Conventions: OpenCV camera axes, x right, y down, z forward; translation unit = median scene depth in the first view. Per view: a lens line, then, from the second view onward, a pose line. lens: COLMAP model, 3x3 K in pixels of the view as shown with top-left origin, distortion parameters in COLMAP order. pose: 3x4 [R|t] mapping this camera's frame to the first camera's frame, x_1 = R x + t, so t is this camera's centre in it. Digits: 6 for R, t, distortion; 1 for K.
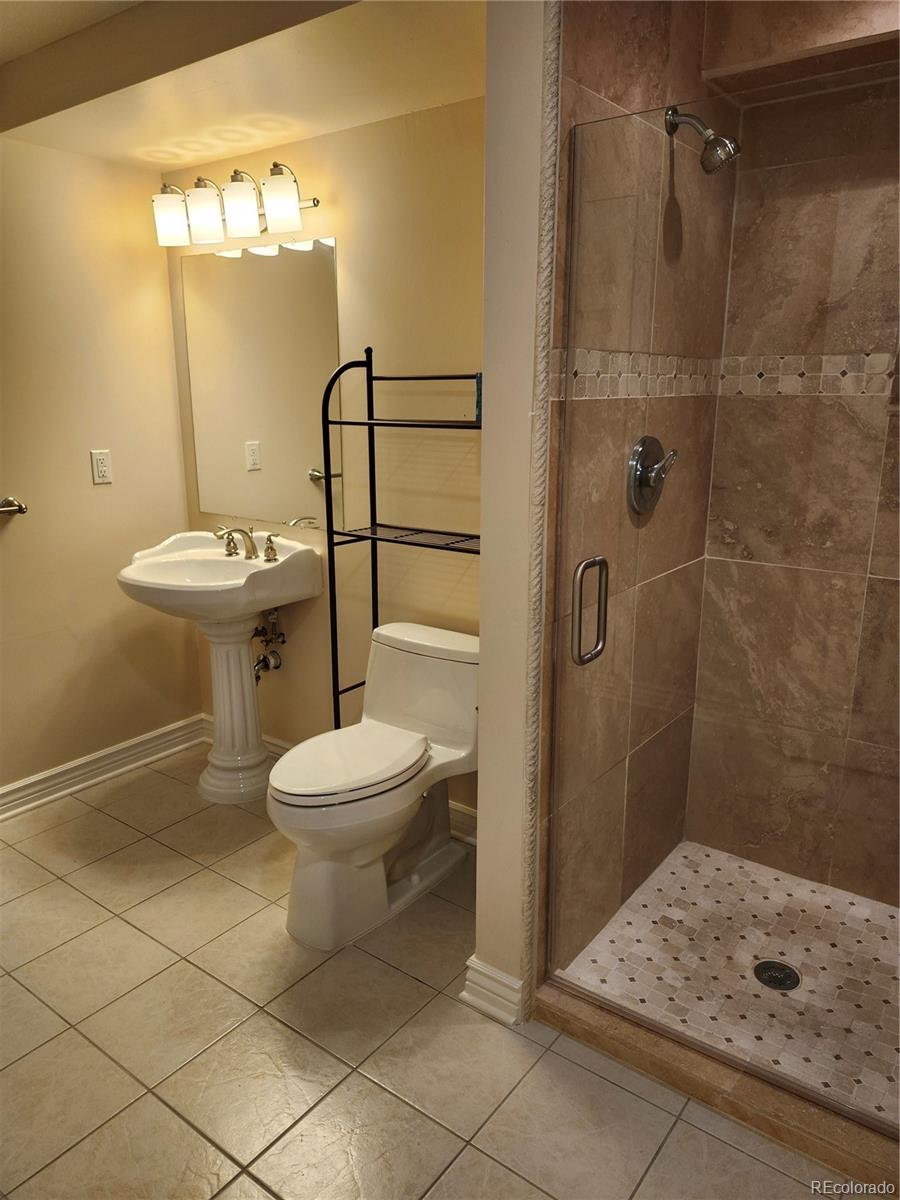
lens RADIAL K [[834.7, 0, 453.1], [0, 834.7, 598.0], [0, 0, 1]] dist [0.045934, -0.004302]
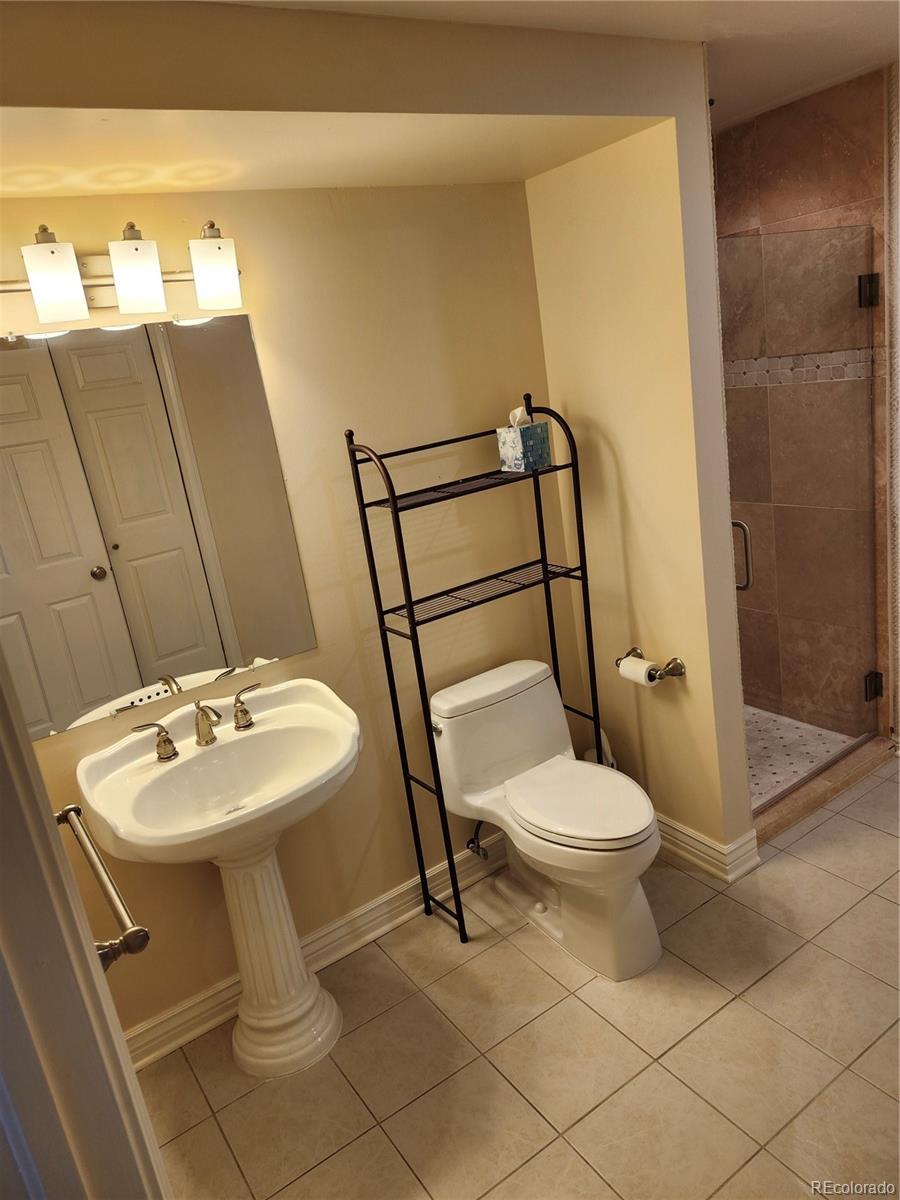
lens RADIAL K [[834.7, 0, 450.5], [0, 834.7, 602.5], [0, 0, 1]] dist [0.045934, -0.004302]
pose [[0.331476, -0.311830, 0.890441, -1.166035], [0.374983, 0.909597, 0.178947, -0.312255], [-0.865743, 0.274584, 0.418440, 0.722983]]
